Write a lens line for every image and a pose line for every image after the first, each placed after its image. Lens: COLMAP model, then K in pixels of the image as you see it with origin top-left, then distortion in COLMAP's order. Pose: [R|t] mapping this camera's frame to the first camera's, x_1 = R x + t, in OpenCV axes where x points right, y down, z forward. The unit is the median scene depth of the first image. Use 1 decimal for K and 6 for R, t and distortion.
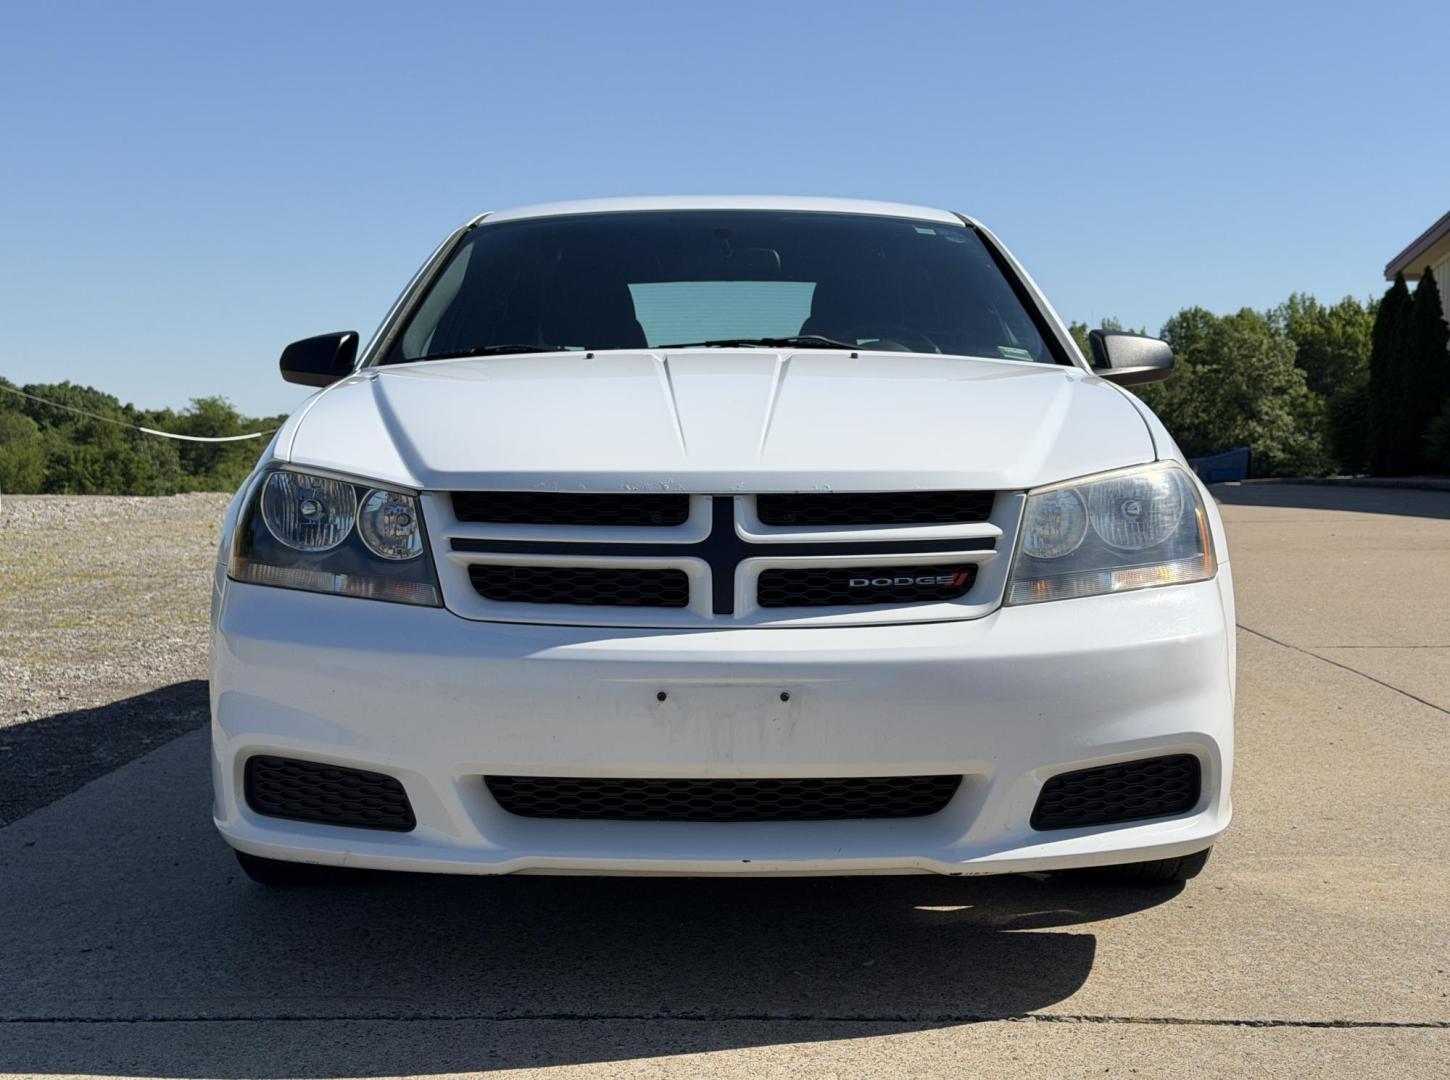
lens RADIAL K [[2987.9, 0, 728.8], [0, 2987.9, 540.7], [0, 0, 1]] dist [0.166752, 0.000000]
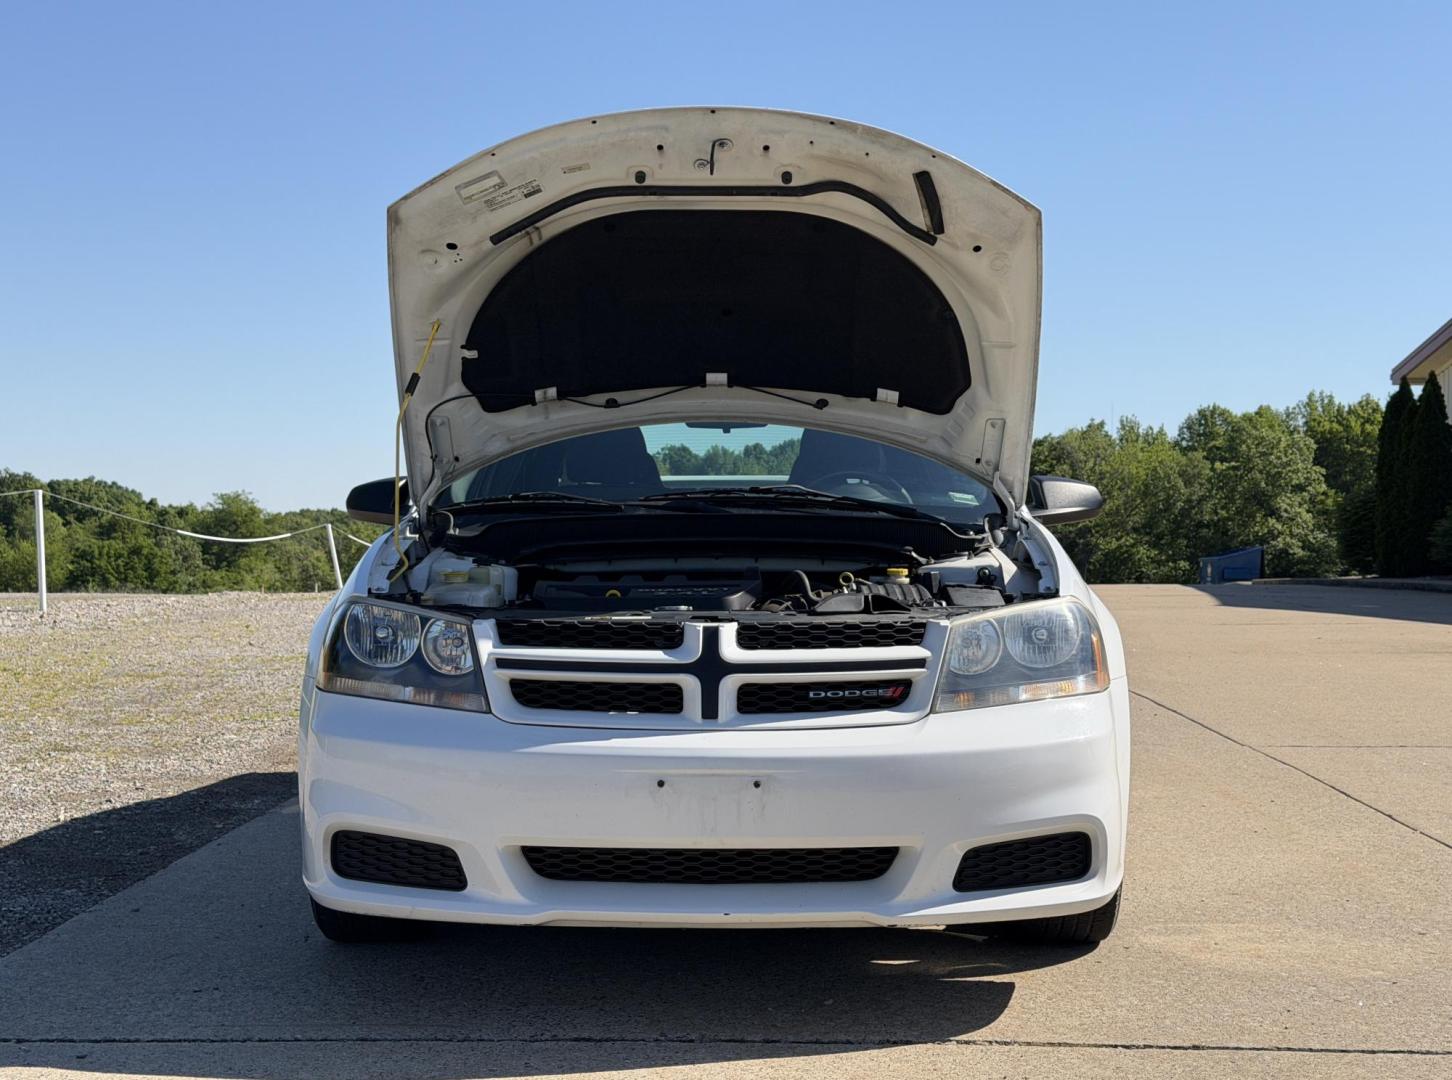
lens RADIAL K [[2992.0, 0, 723.3], [0, 2992.0, 451.2], [0, 0, 1]] dist [0.166752, 0.000000]
pose [[0.999960, 0.002252, -0.008637, 0.014169], [-0.002777, 0.998116, -0.061297, -0.010684], [0.008483, 0.061318, 0.998082, -0.271827]]
